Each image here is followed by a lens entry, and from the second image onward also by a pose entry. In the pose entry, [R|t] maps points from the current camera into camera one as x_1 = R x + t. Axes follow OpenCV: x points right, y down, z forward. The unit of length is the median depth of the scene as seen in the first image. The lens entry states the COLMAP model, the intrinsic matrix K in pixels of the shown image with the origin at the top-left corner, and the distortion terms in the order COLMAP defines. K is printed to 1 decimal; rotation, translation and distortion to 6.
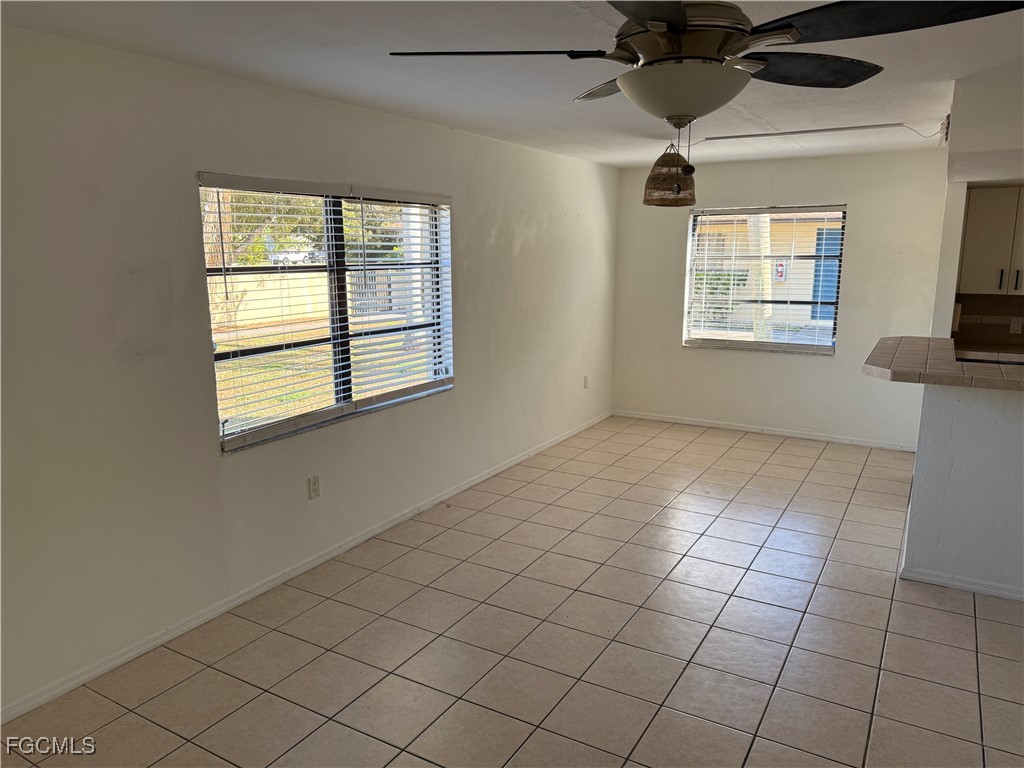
lens RADIAL K [[710.5, 0, 509.1], [0, 710.5, 393.6], [0, 0, 1]] dist [0.055865, -0.076699]
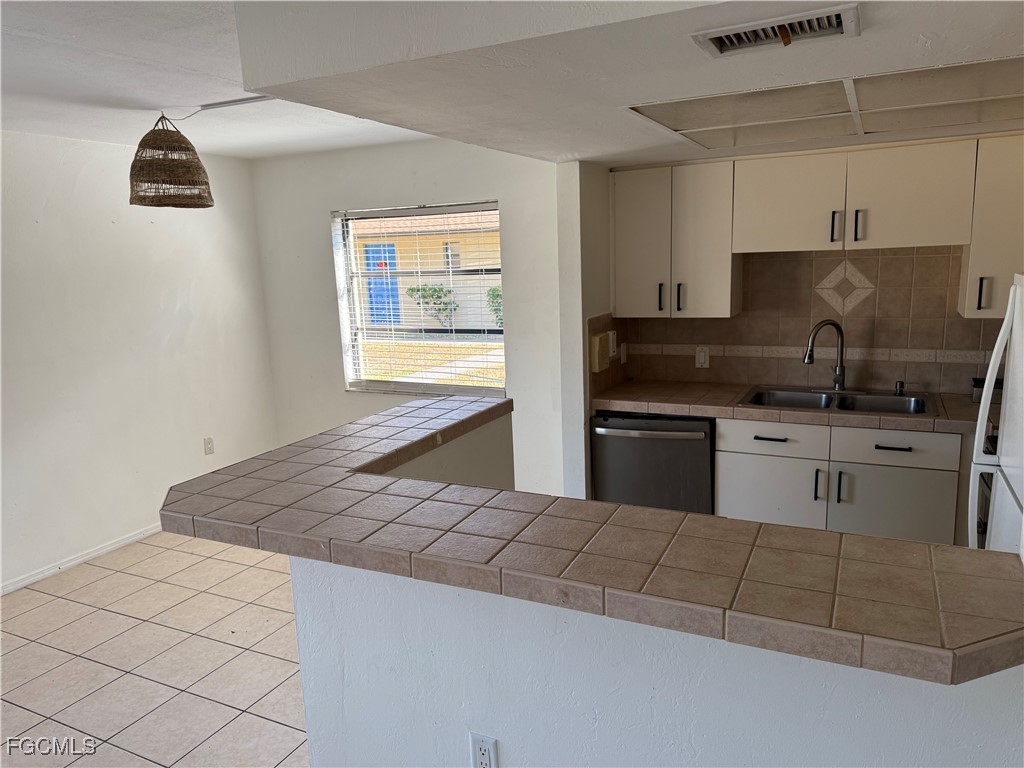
lens RADIAL K [[710.5, 0, 505.7], [0, 710.5, 391.0], [0, 0, 1]] dist [0.055865, -0.076699]
pose [[0.996425, -0.049151, 0.068708, 0.413818], [0.050038, 0.998684, -0.011251, -0.055624], [-0.068065, 0.014649, 0.997573, 0.258616]]
